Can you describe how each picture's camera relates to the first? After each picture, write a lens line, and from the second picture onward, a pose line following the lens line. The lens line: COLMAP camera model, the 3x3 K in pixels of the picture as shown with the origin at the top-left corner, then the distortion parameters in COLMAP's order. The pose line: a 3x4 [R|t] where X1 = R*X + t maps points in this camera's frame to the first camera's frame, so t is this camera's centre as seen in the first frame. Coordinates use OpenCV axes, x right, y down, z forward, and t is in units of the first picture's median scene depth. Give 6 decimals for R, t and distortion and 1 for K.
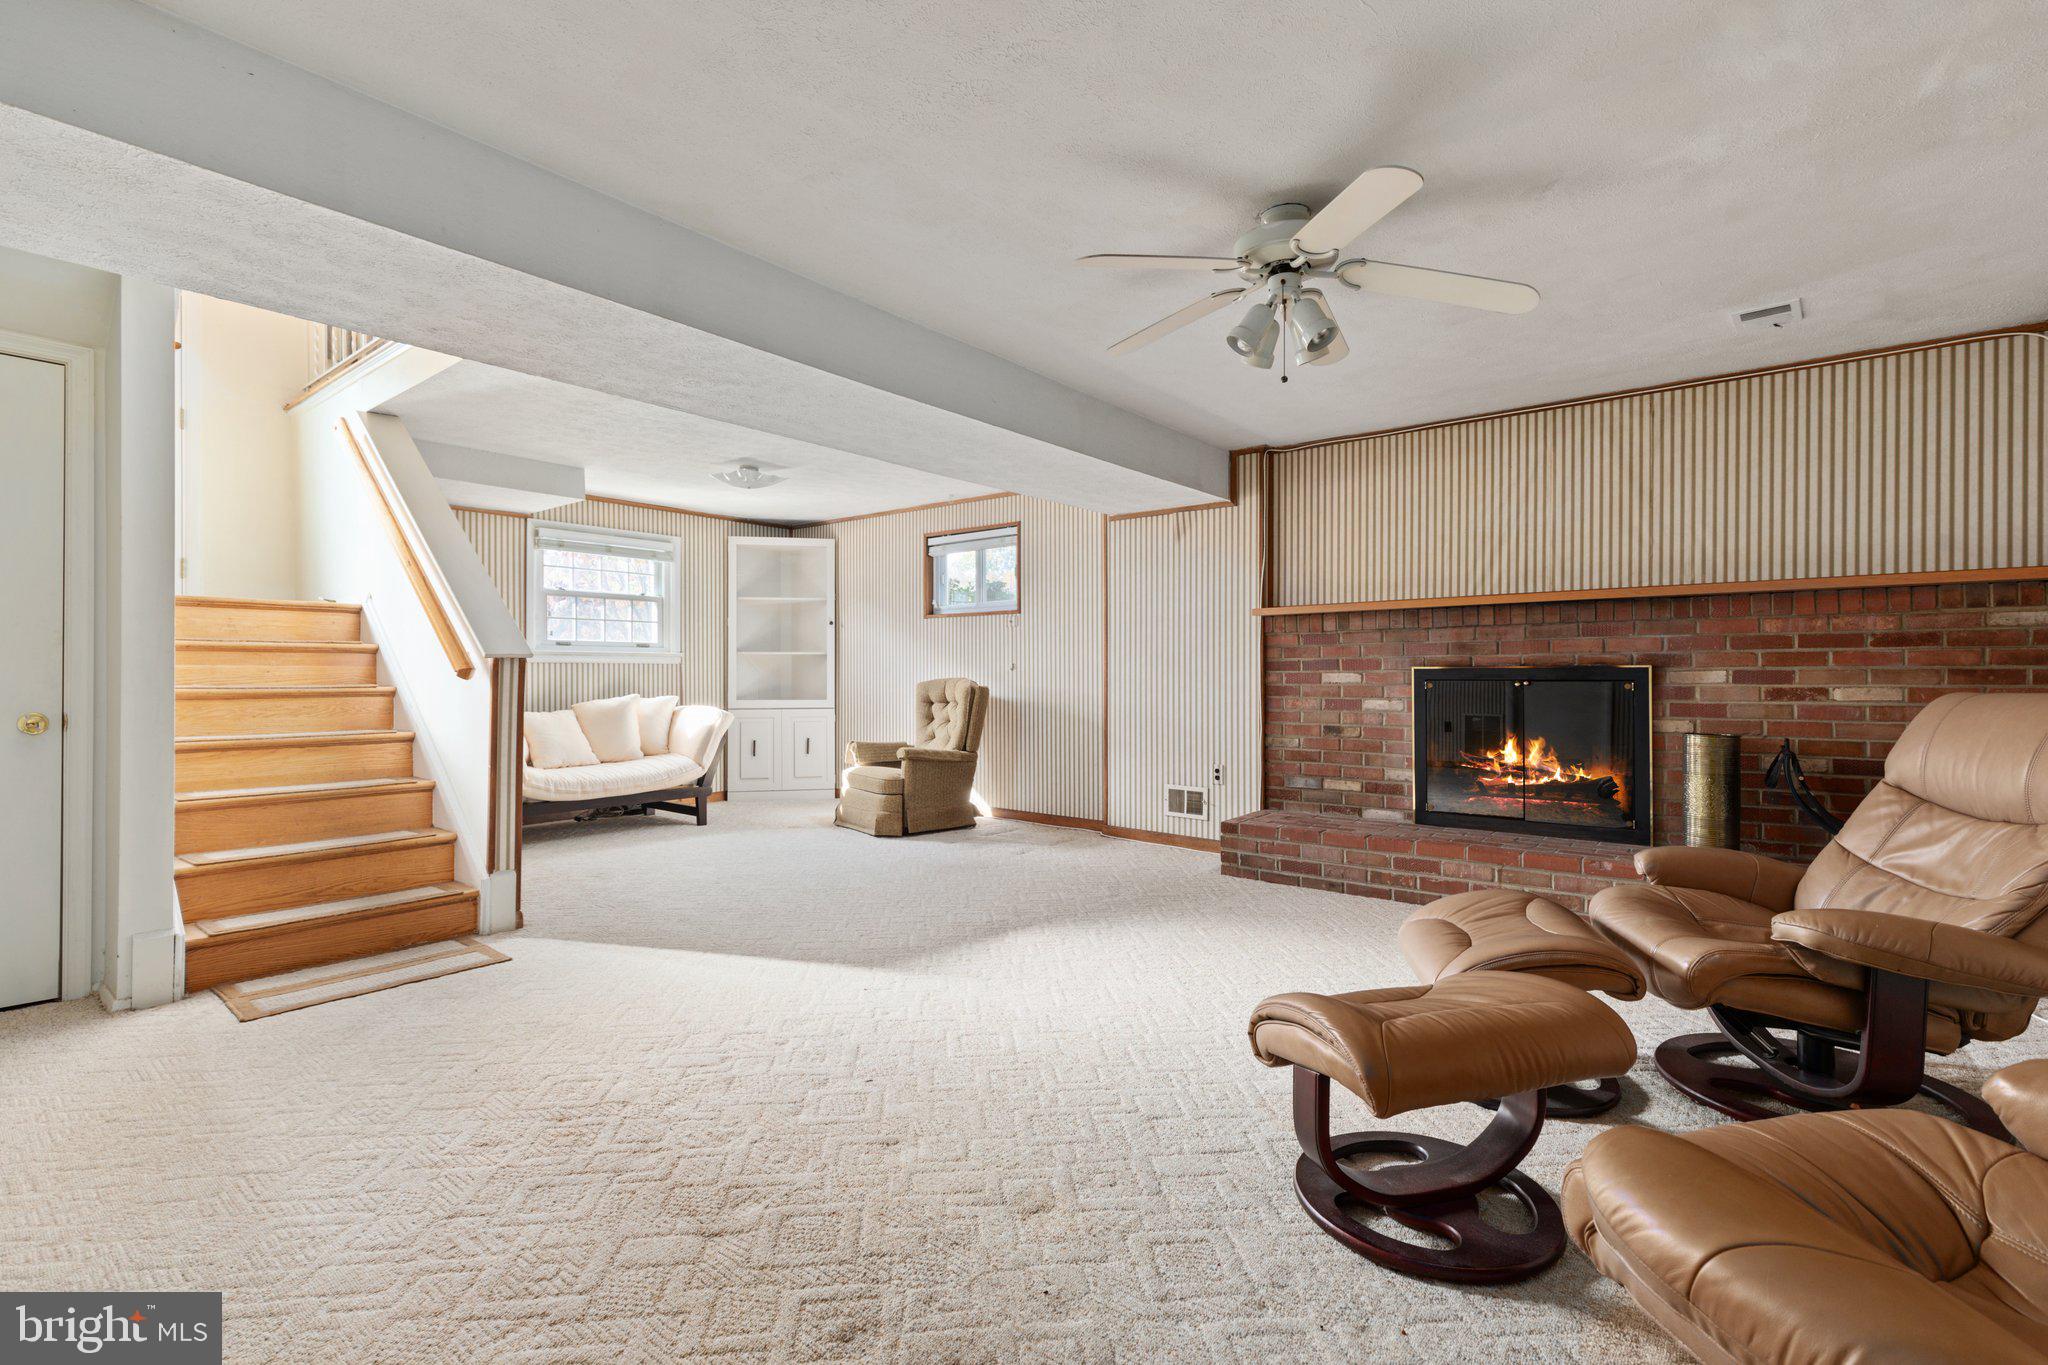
lens RADIAL K [[922.9, 0, 1026.3], [0, 922.9, 679.8], [0, 0, 1]] dist [0.007106, -0.000461]
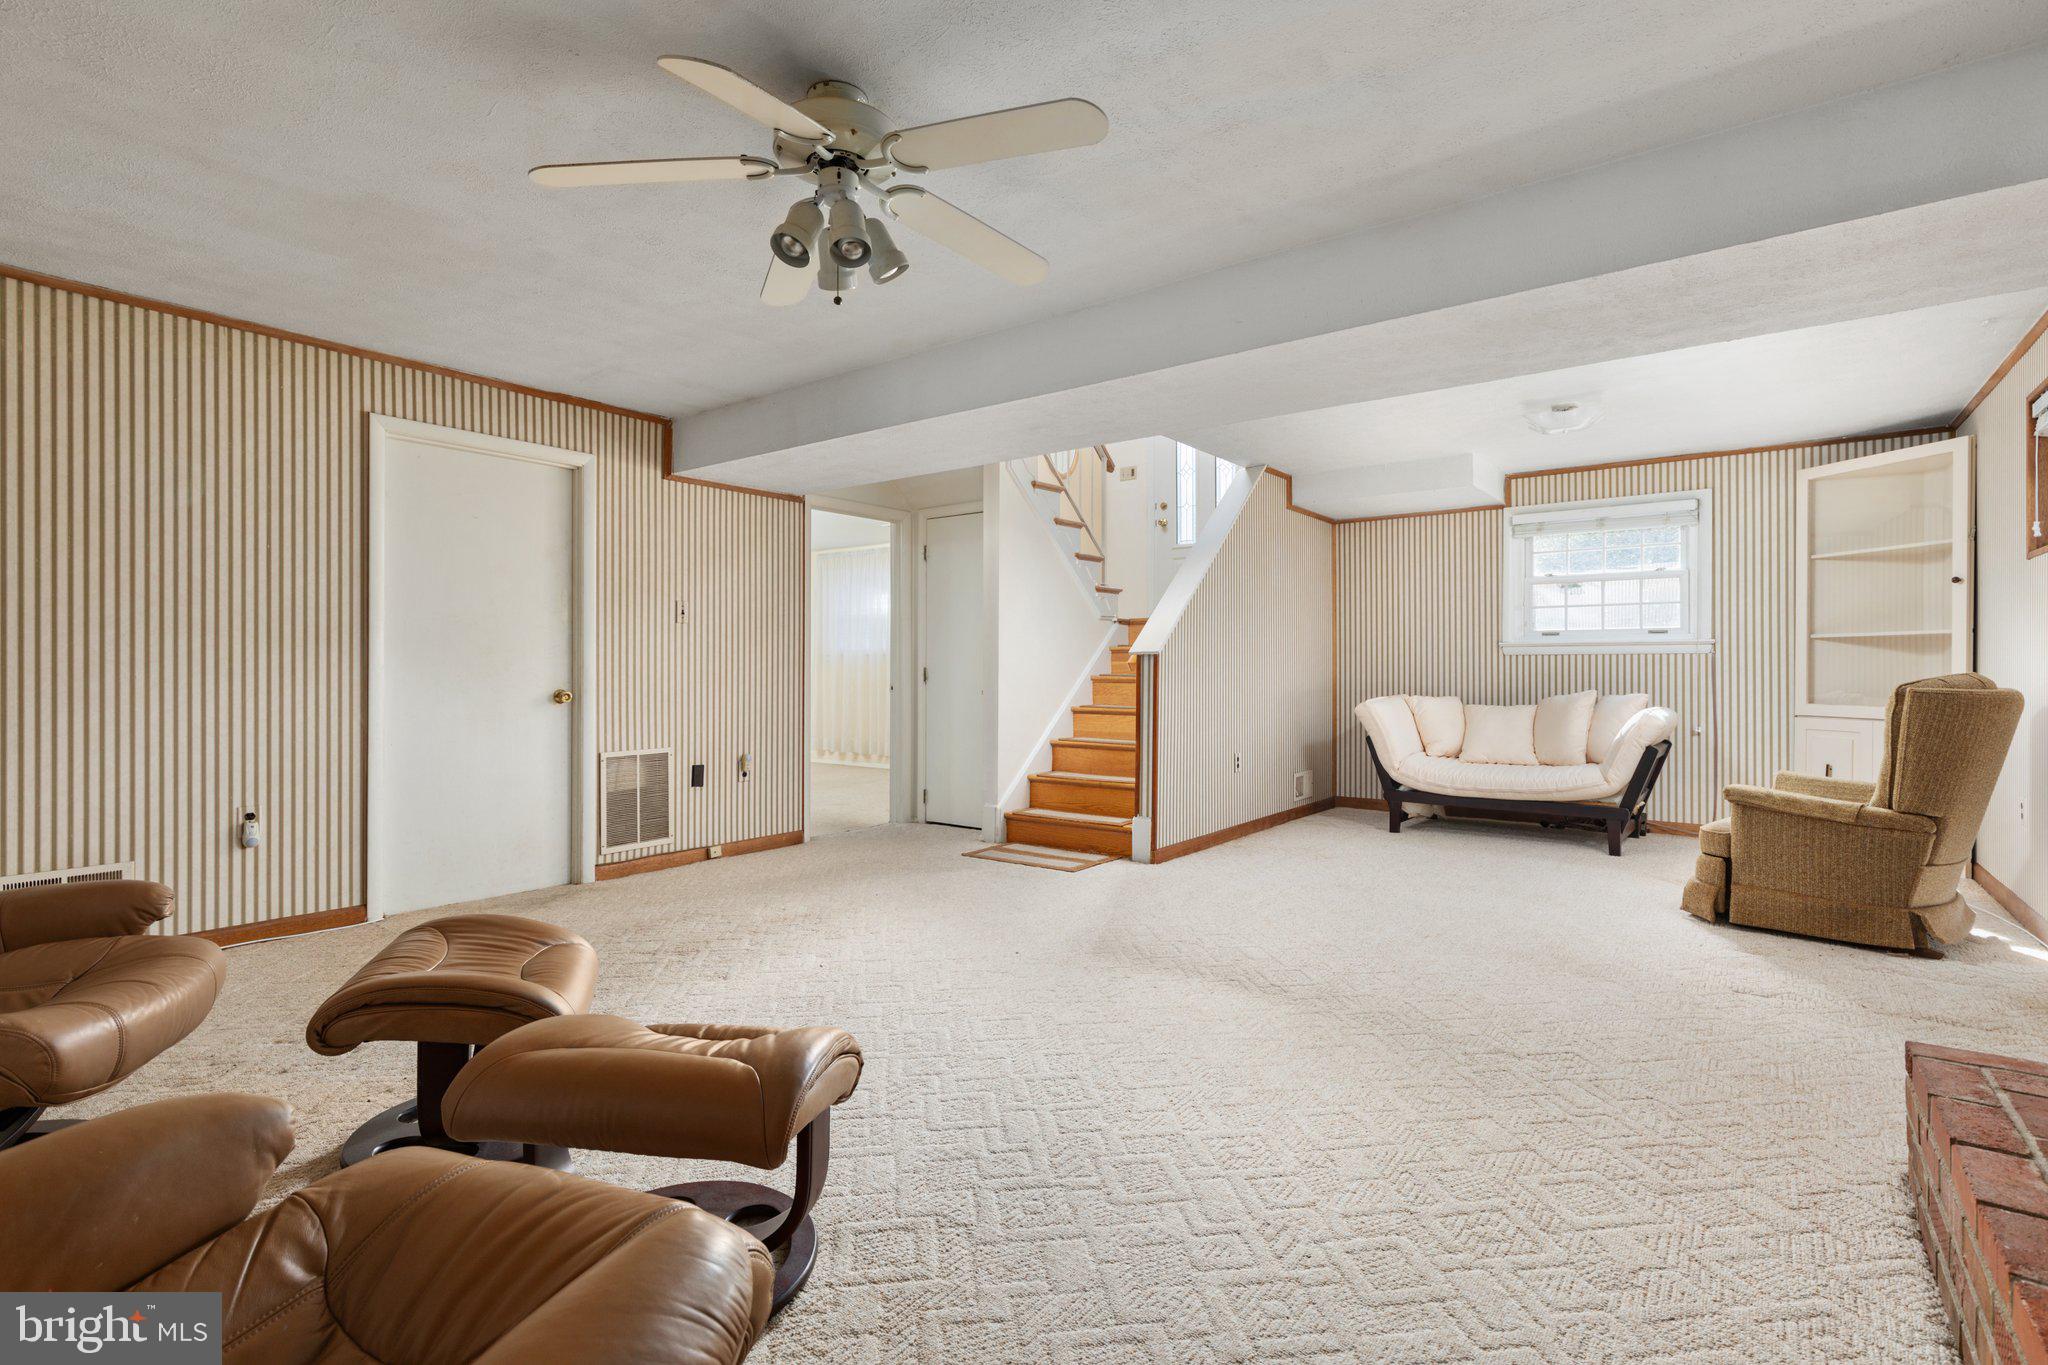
lens RADIAL K [[955.5, 0, 1040.9], [0, 955.5, 685.4], [0, 0, 1]] dist [0.000023, -0.000050]
pose [[0.033551, 0.017407, -0.999285, 0.448501], [-0.003395, 0.999845, 0.017303, -0.002047], [0.999431, 0.002812, 0.033605, 0.460492]]
